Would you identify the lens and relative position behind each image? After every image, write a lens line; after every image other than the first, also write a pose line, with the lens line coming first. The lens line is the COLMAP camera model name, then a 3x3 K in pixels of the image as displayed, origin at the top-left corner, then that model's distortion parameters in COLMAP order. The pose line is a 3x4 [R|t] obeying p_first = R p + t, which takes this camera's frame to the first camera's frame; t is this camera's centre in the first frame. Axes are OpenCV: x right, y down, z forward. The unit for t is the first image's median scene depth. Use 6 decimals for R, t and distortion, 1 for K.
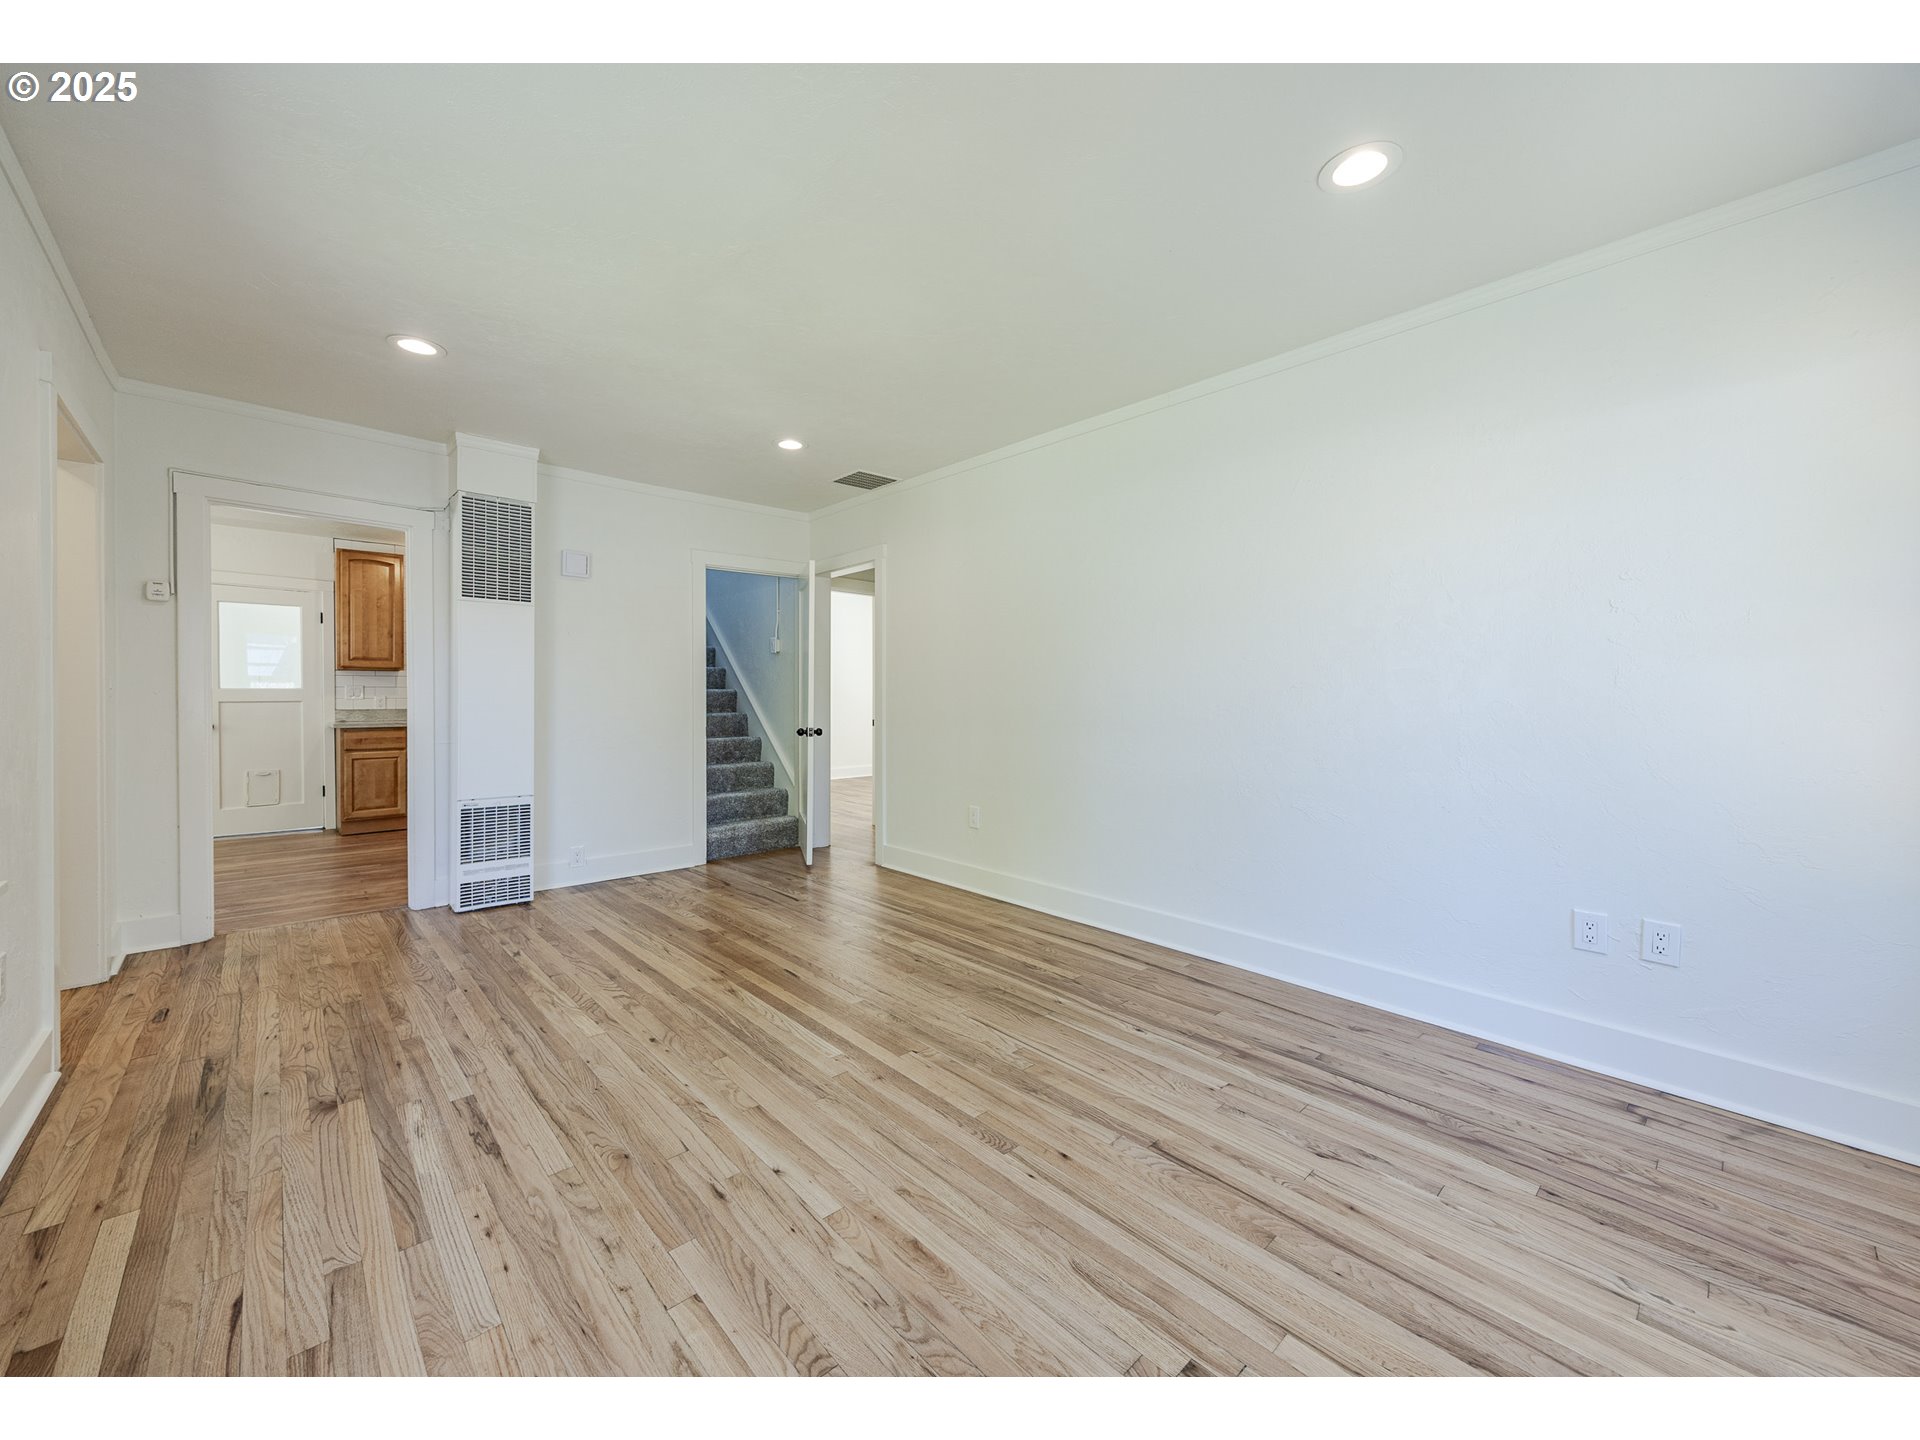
lens RADIAL K [[717.2, 0, 898.1], [0, 717.2, 697.9], [0, 0, 1]] dist [0.010939, -0.000045]
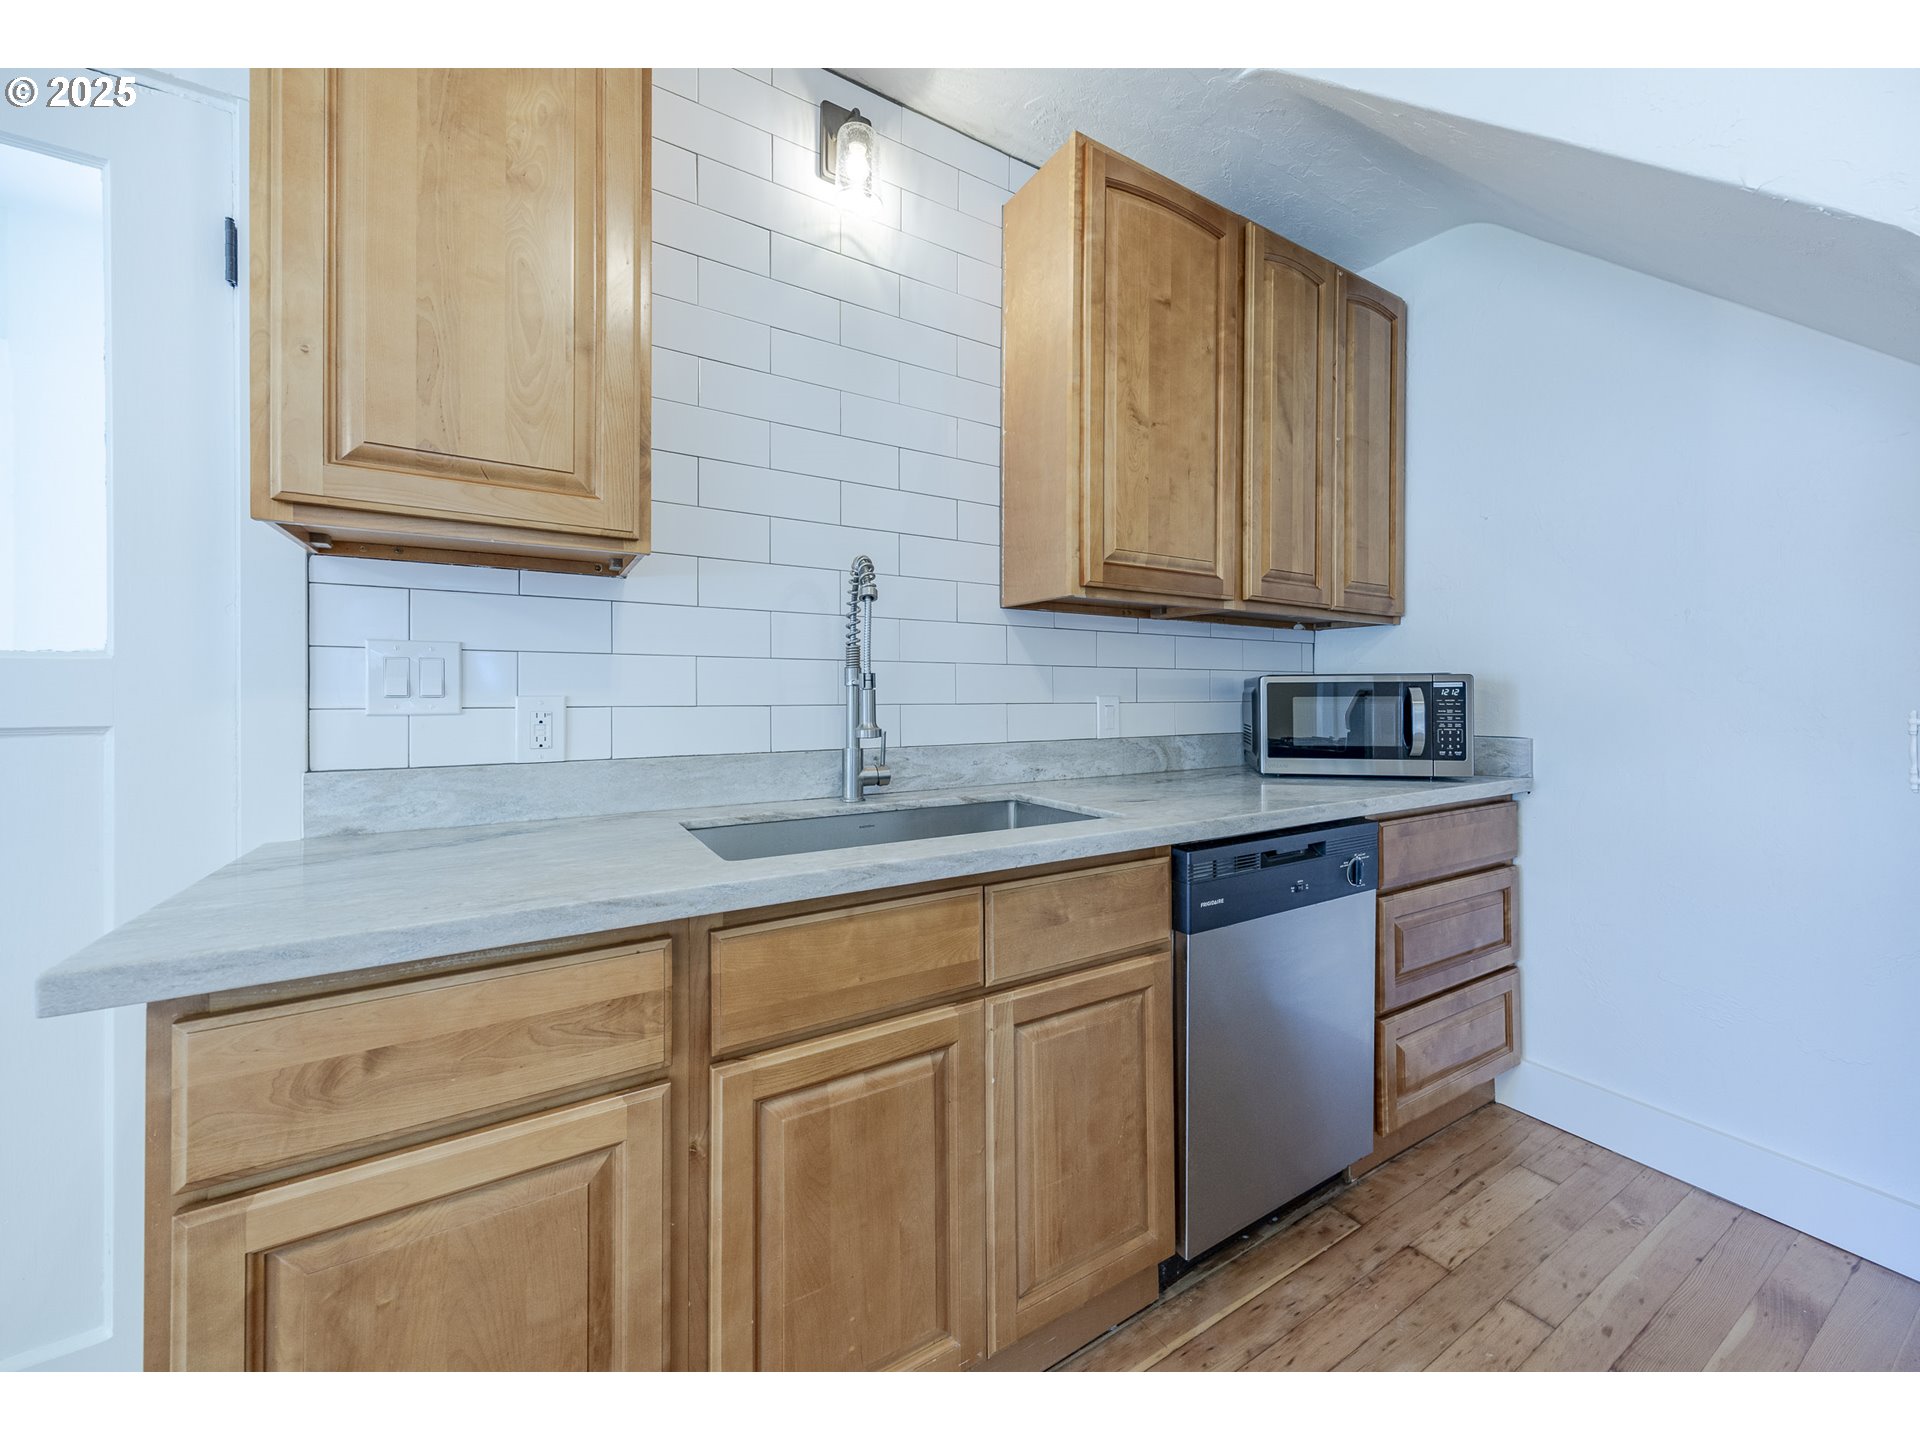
lens RADIAL K [[749.1, 0, 988.2], [0, 749.1, 690.2], [0, 0, 1]] dist [0.006816, -0.000176]
pose [[0.987759, 0.001619, -0.155976, -1.021157], [-0.002420, 0.999985, -0.004944, -0.006134], [0.155966, 0.005261, 0.987748, 1.475076]]
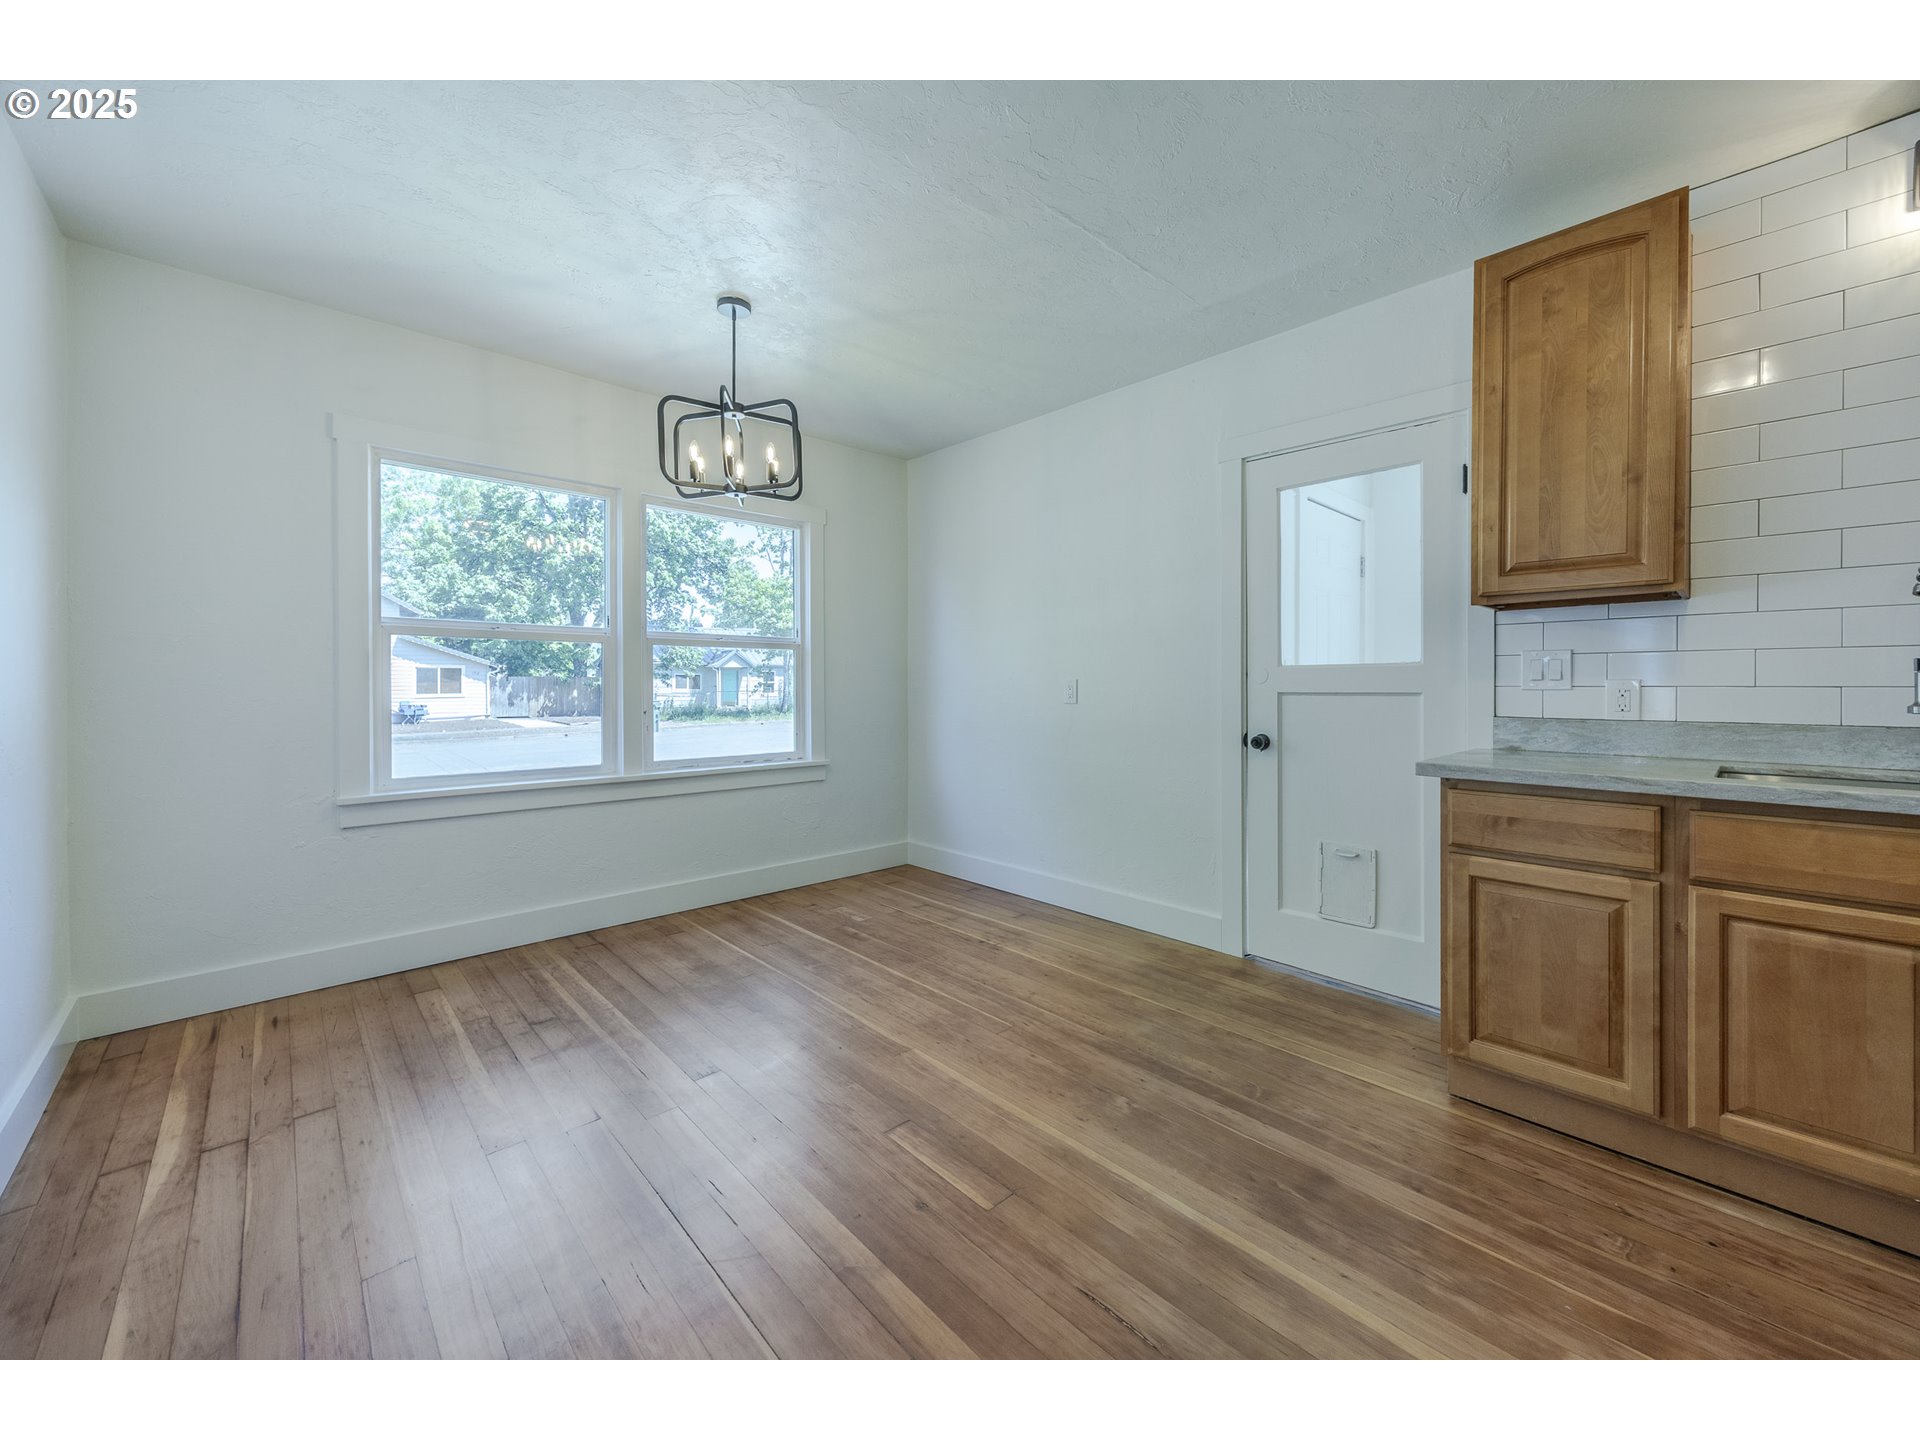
lens RADIAL K [[729.8, 0, 982.4], [0, 729.8, 692.7], [0, 0, 1]] dist [0.000445, -0.000069]
pose [[0.044063, 0.014160, -0.998928, -0.724535], [0.001894, 0.999897, 0.014257, -0.003376], [0.999027, -0.002520, 0.044031, 1.259744]]
